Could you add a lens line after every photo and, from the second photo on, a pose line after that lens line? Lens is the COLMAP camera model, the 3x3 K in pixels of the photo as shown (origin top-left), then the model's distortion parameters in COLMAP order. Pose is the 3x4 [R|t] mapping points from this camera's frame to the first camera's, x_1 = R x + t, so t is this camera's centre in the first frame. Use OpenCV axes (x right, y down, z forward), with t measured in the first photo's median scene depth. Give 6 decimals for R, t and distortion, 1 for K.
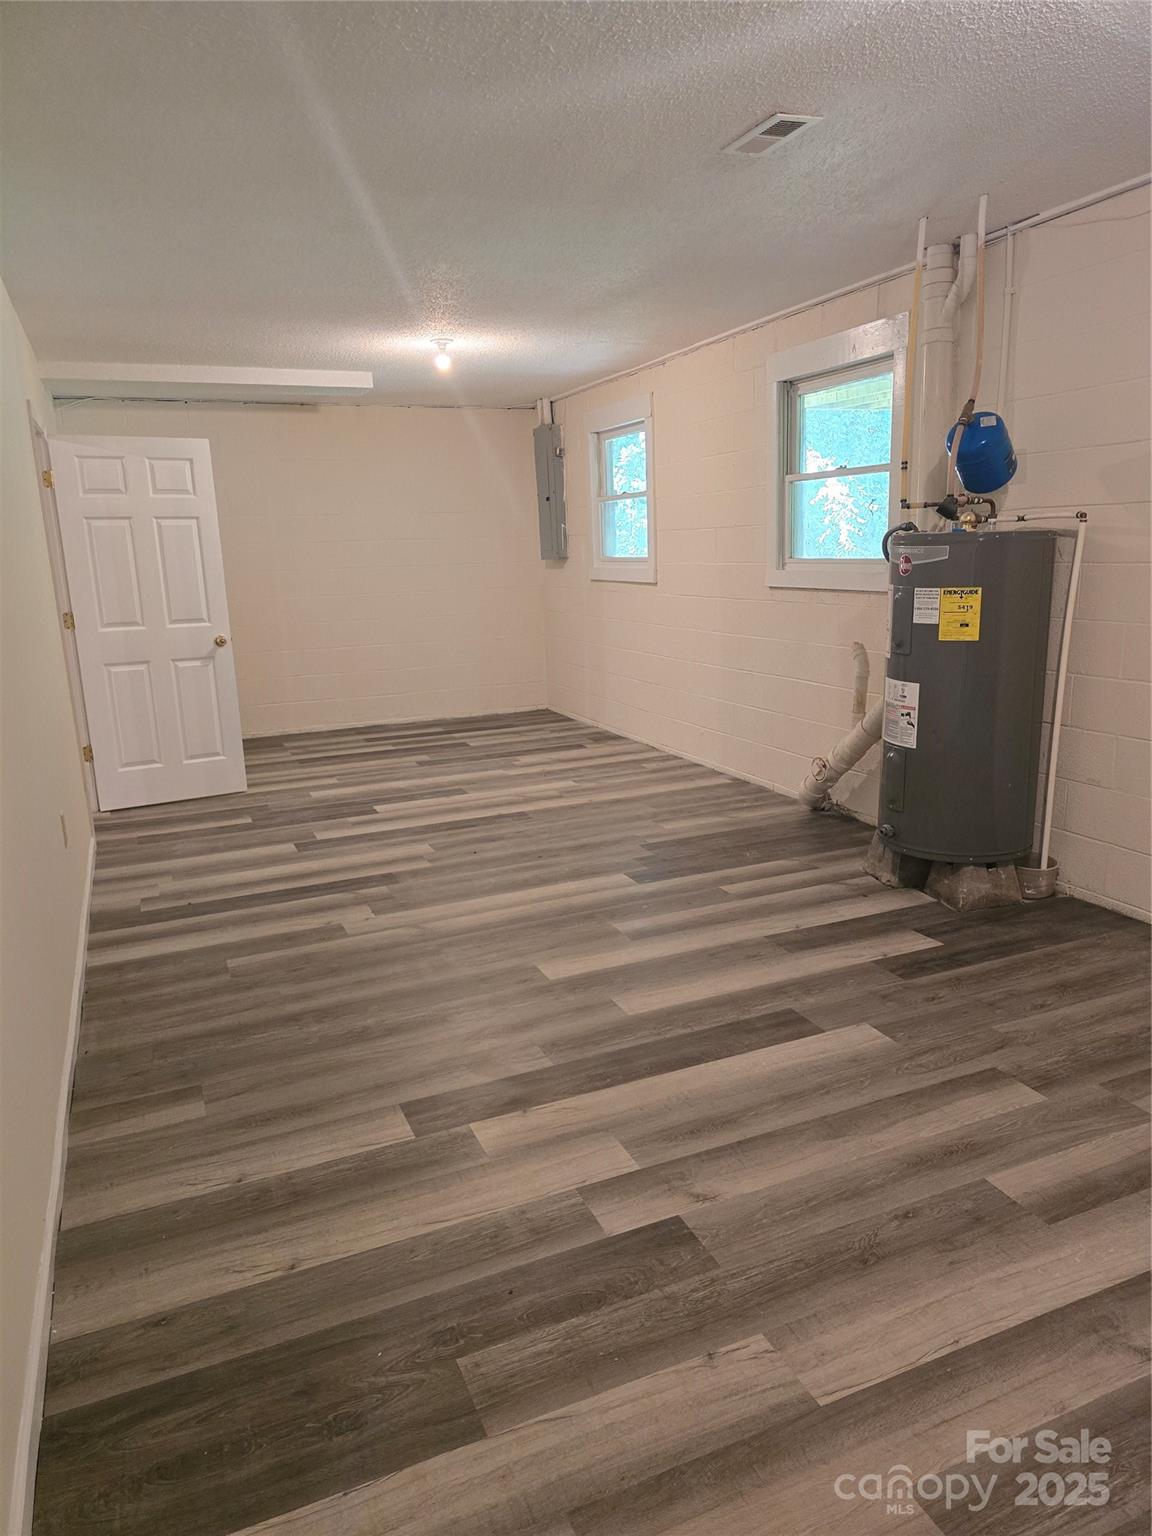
lens RADIAL K [[1031.0, 0, 576.6], [0, 1031.0, 768.2], [0, 0, 1]] dist [0.043996, -0.042618]
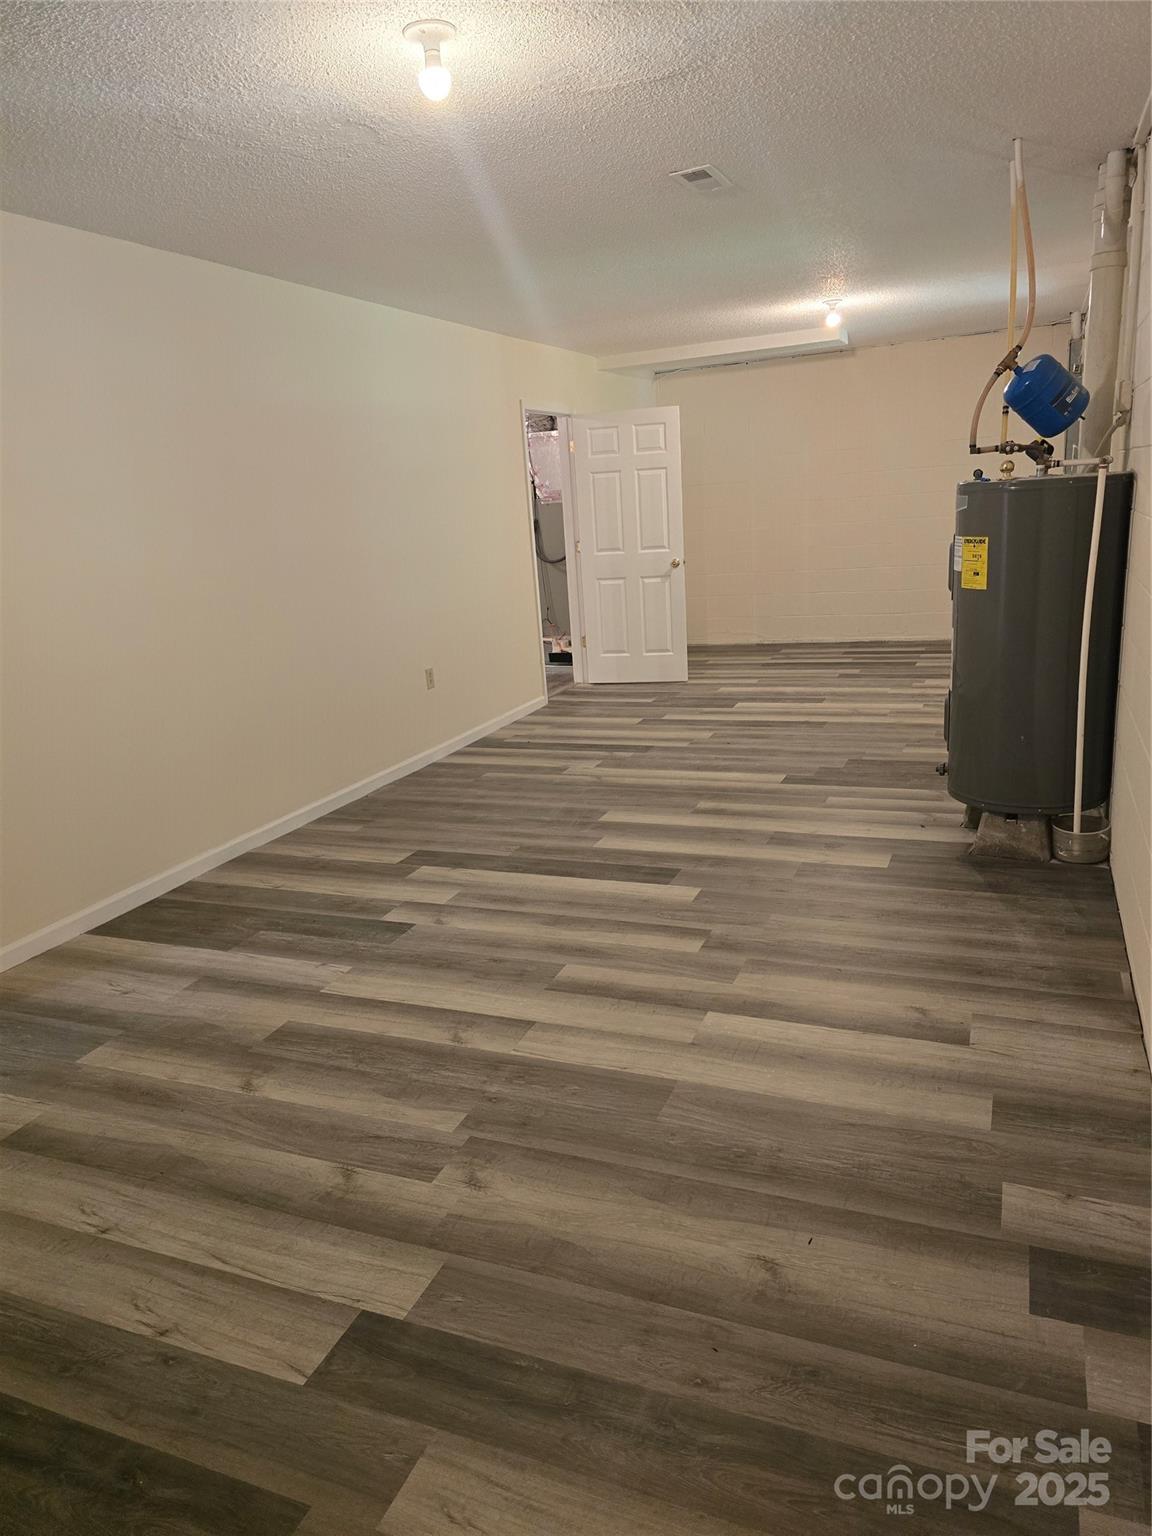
lens RADIAL K [[1031.0, 0, 614.1], [0, 1031.0, 773.1], [0, 0, 1]] dist [0.043996, -0.042618]
pose [[0.708678, 0.170084, -0.684724, 0.840917], [-0.110258, 0.985282, 0.130627, -0.037880], [0.696863, -0.017076, 0.717001, 0.014679]]
